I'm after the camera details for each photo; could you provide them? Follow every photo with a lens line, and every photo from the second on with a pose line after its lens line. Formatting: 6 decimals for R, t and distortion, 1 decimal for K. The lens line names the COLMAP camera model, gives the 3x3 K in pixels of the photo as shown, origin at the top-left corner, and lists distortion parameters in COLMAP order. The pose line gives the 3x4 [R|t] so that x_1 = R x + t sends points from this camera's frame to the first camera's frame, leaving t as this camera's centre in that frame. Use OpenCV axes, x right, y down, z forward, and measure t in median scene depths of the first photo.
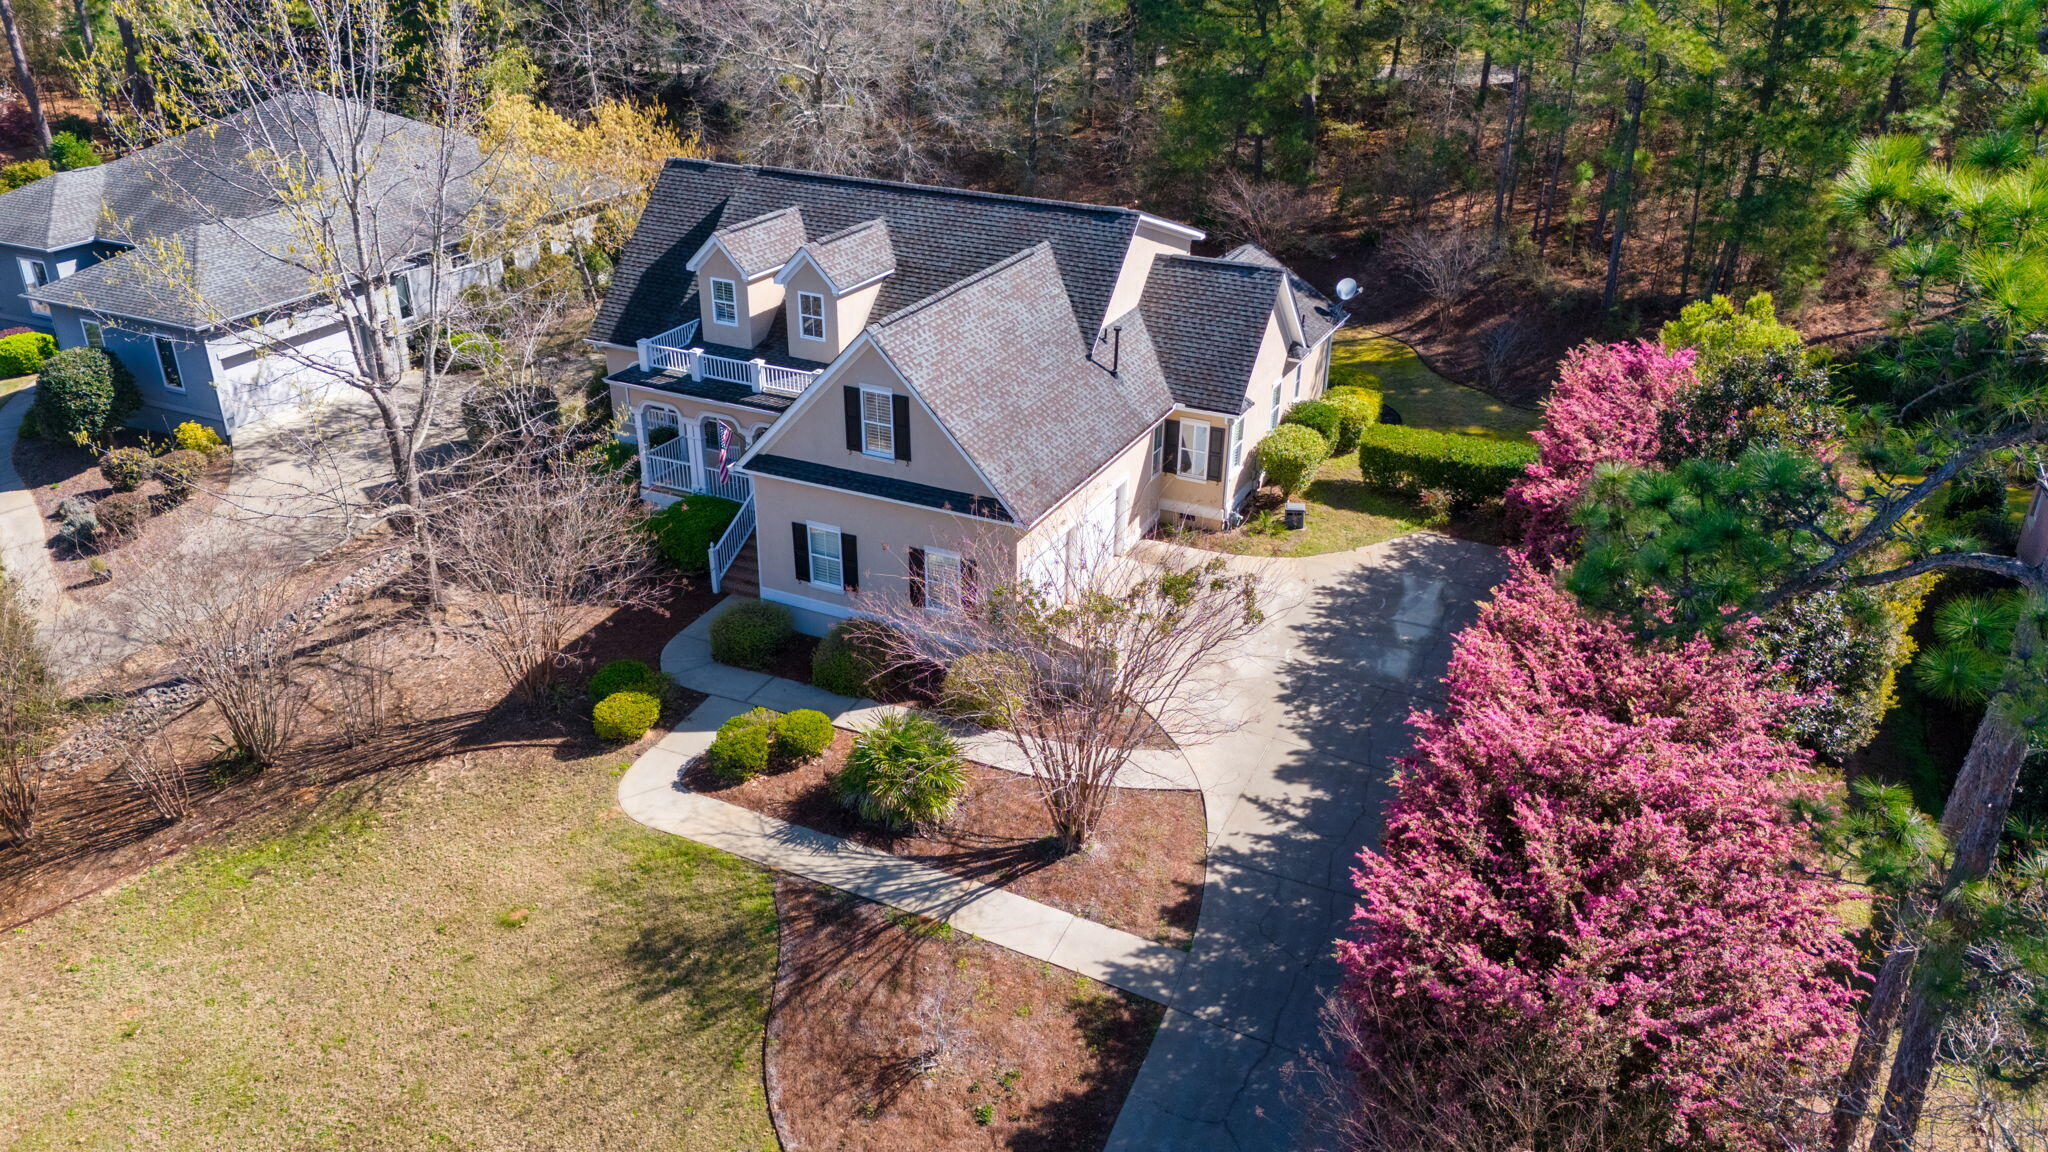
lens RADIAL K [[1590.4, 0, 1024.0], [0, 1590.4, 576.0], [0, 0, 1]] dist [0.071286, -0.001695]
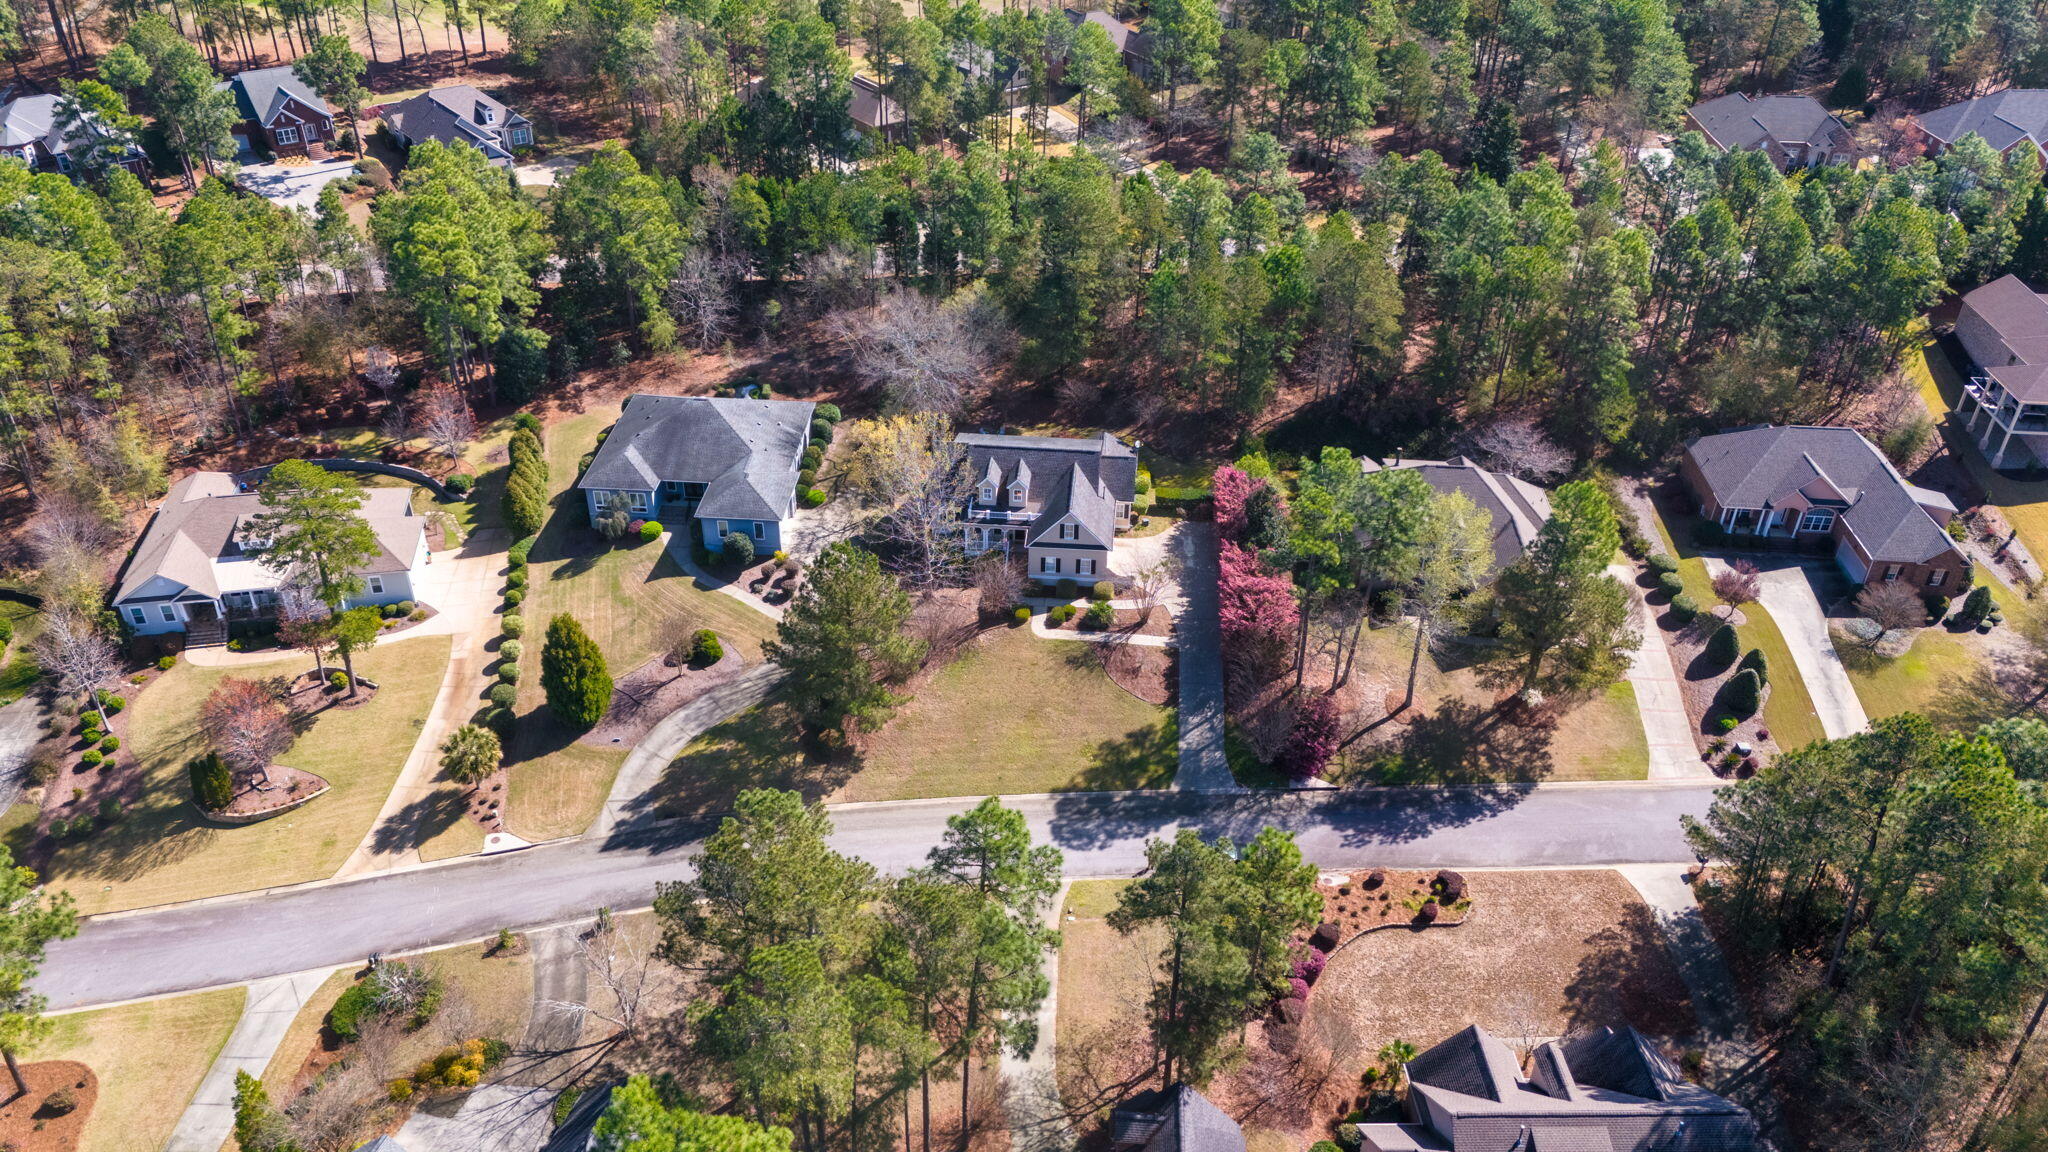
lens RADIAL K [[1590.4, 0, 1024.0], [0, 1590.4, 576.0], [0, 0, 1]] dist [0.071286, -0.001695]
pose [[0.933759, -0.199357, 0.297239, -1.537411], [0.158531, 0.974970, 0.155890, -0.685331], [-0.320877, -0.098442, 0.941991, -2.999502]]
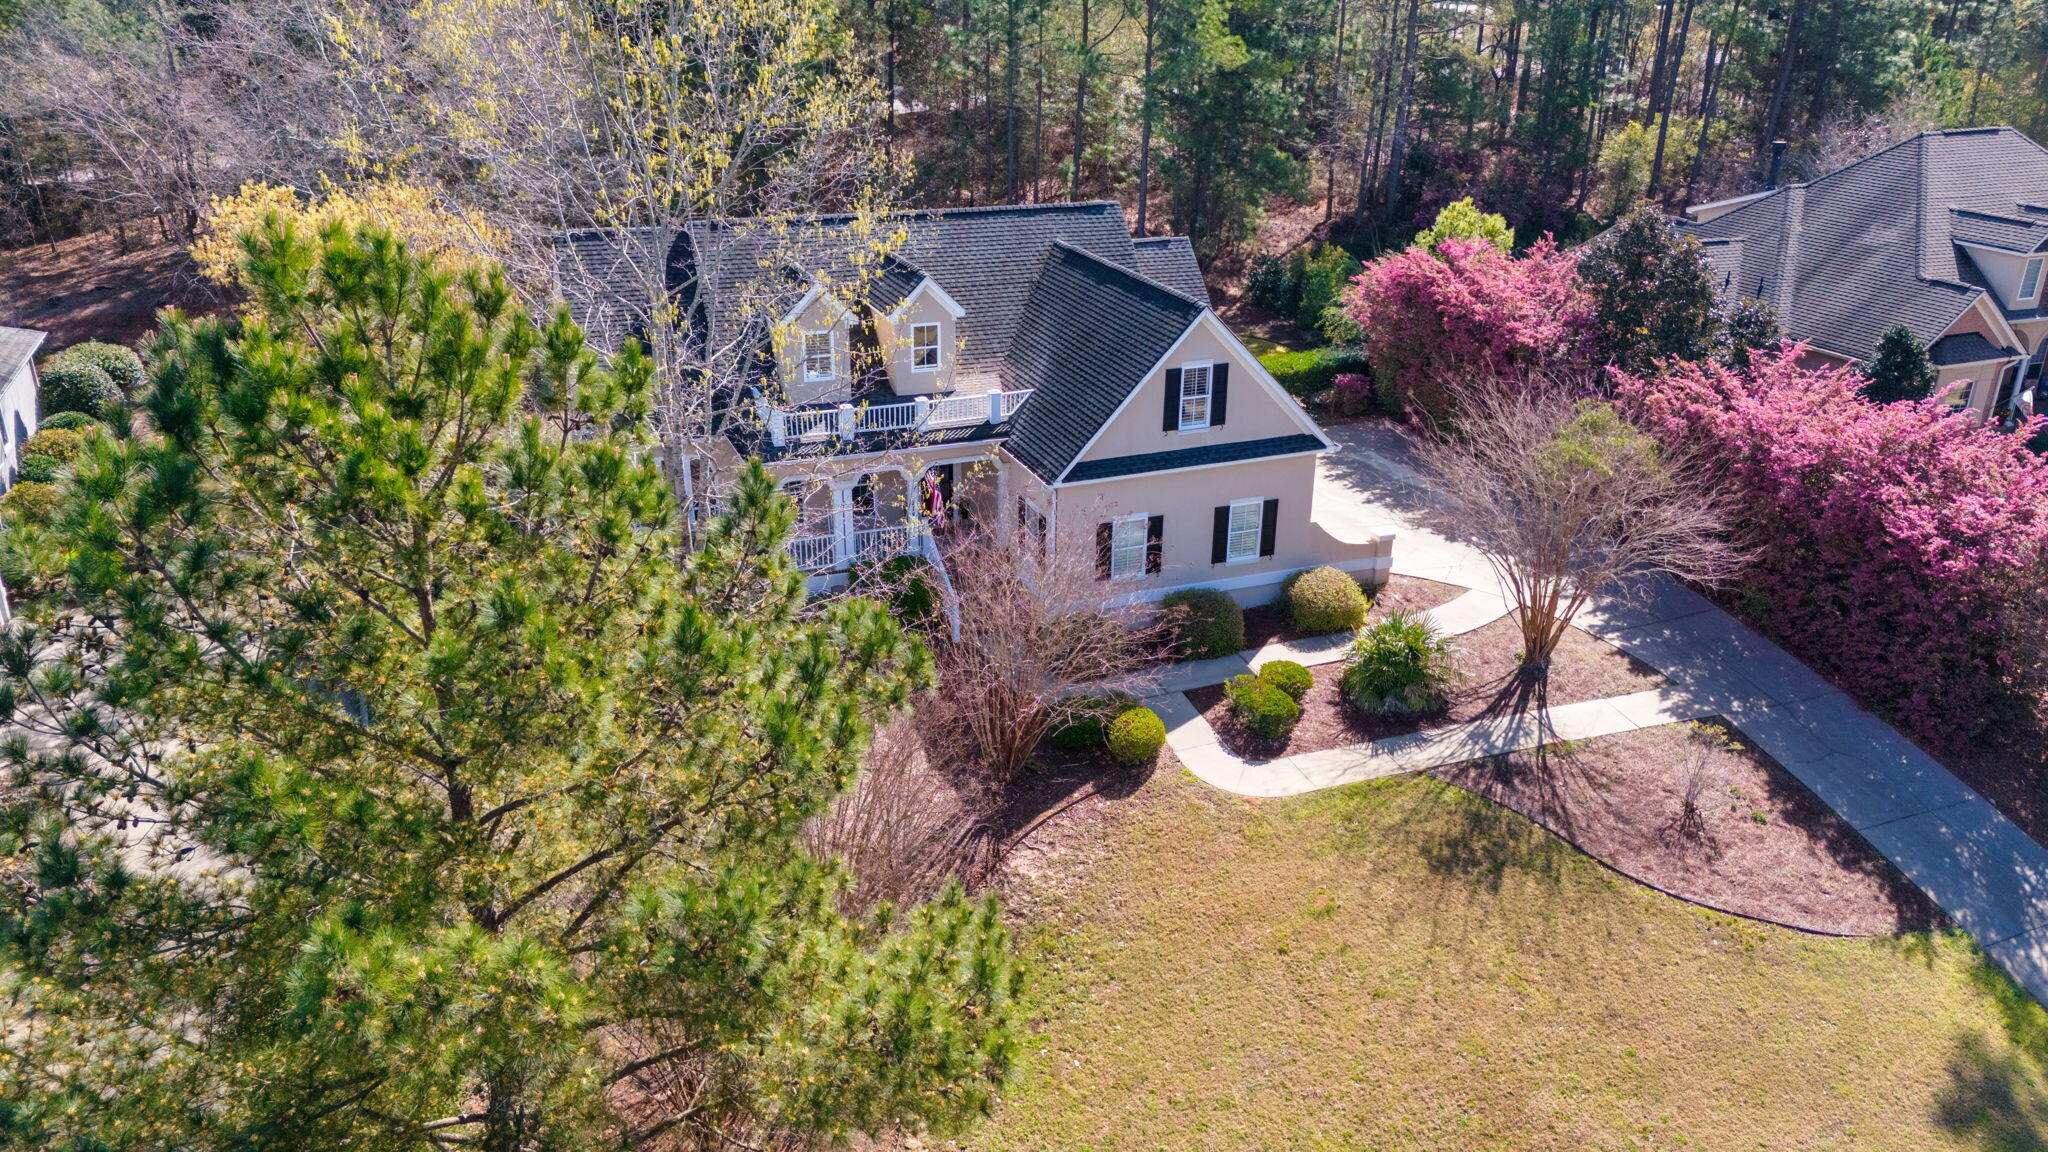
lens RADIAL K [[1590.4, 0, 1024.0], [0, 1590.4, 576.0], [0, 0, 1]] dist [0.071286, -0.001695]
pose [[0.666958, -0.285427, 0.688257, -1.023125], [0.312519, 0.945701, 0.089343, -0.124055], [-0.676386, 0.155505, 0.719944, 0.350671]]
